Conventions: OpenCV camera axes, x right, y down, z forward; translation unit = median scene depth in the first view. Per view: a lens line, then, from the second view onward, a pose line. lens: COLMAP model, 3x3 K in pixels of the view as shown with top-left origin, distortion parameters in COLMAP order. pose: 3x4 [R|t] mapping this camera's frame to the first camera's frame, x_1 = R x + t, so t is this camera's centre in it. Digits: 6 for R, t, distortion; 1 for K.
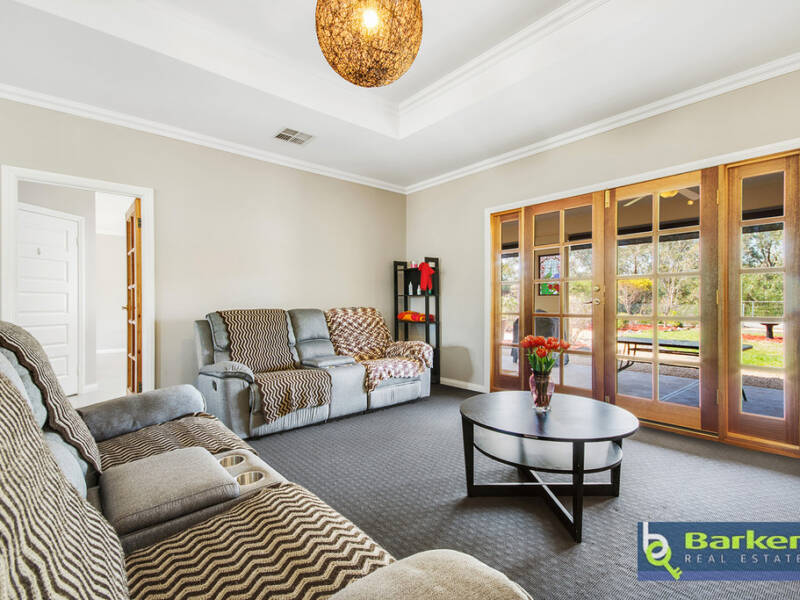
lens RADIAL K [[395.3, 0, 398.2], [0, 395.3, 301.2], [0, 0, 1]] dist [0.002542, -0.002312]
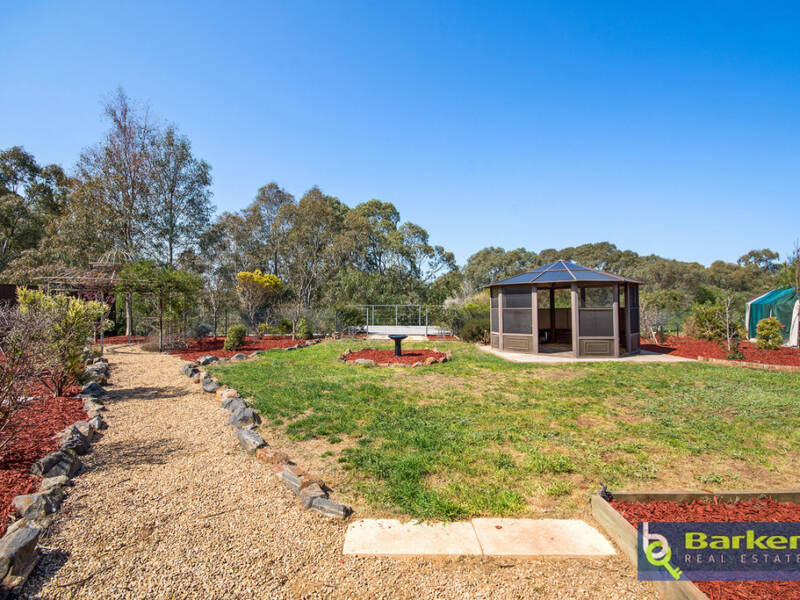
lens RADIAL K [[395.3, 0, 398.9], [0, 395.3, 292.1], [0, 0, 1]] dist [0.002542, -0.002312]
pose [[0.682706, 0.022726, 0.730339, 0.599353], [-0.007995, 0.999689, -0.023633, -0.018174], [-0.730649, 0.010295, 0.682676, 0.751057]]
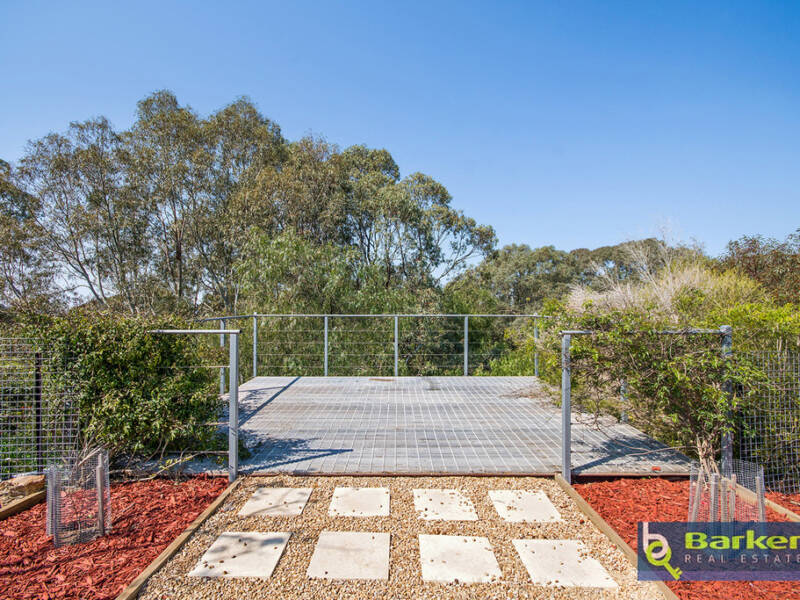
lens RADIAL K [[395.3, 0, 401.1], [0, 395.3, 302.8], [0, 0, 1]] dist [0.002542, -0.002312]
pose [[0.678381, 0.019907, 0.734441, 1.833238], [-0.000120, 0.999636, -0.026985, -0.003056], [-0.734710, 0.018218, 0.678136, 1.915405]]
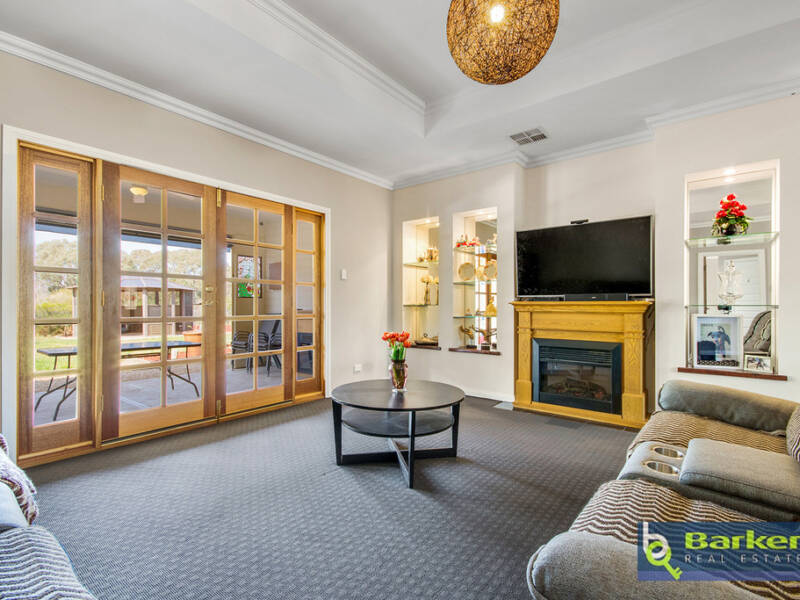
lens RADIAL K [[395.3, 0, 419.2], [0, 395.3, 311.4], [0, 0, 1]] dist [0.002542, -0.002312]
pose [[-0.213560, -0.006696, 0.976907, -0.239702], [-0.012457, 0.999914, 0.004130, 0.005177], [-0.976850, -0.011288, -0.213625, 0.323060]]
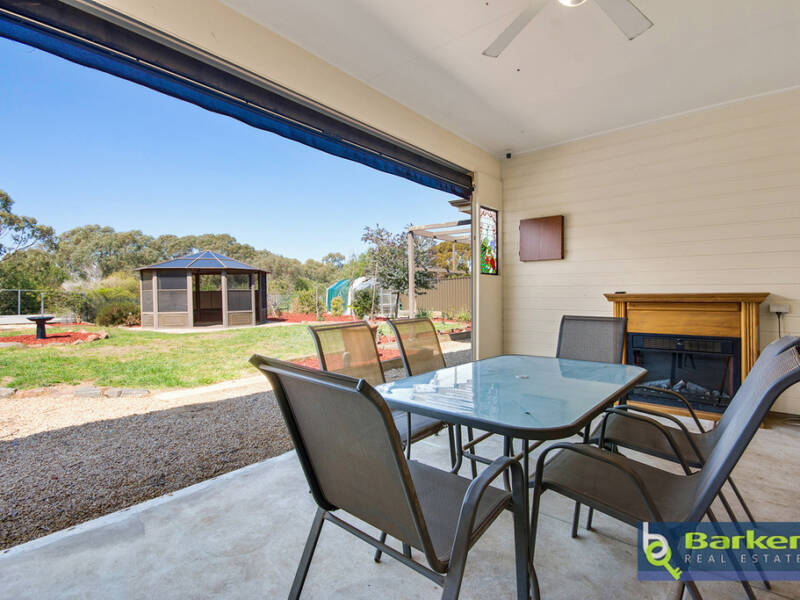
lens RADIAL K [[395.3, 0, 400.7], [0, 395.3, 294.5], [0, 0, 1]] dist [0.002542, -0.002312]
pose [[-0.154538, -0.002196, 0.987984, 0.209837], [-0.007724, 0.999970, 0.001015, 0.011730], [-0.987957, -0.007474, -0.154550, 0.740724]]
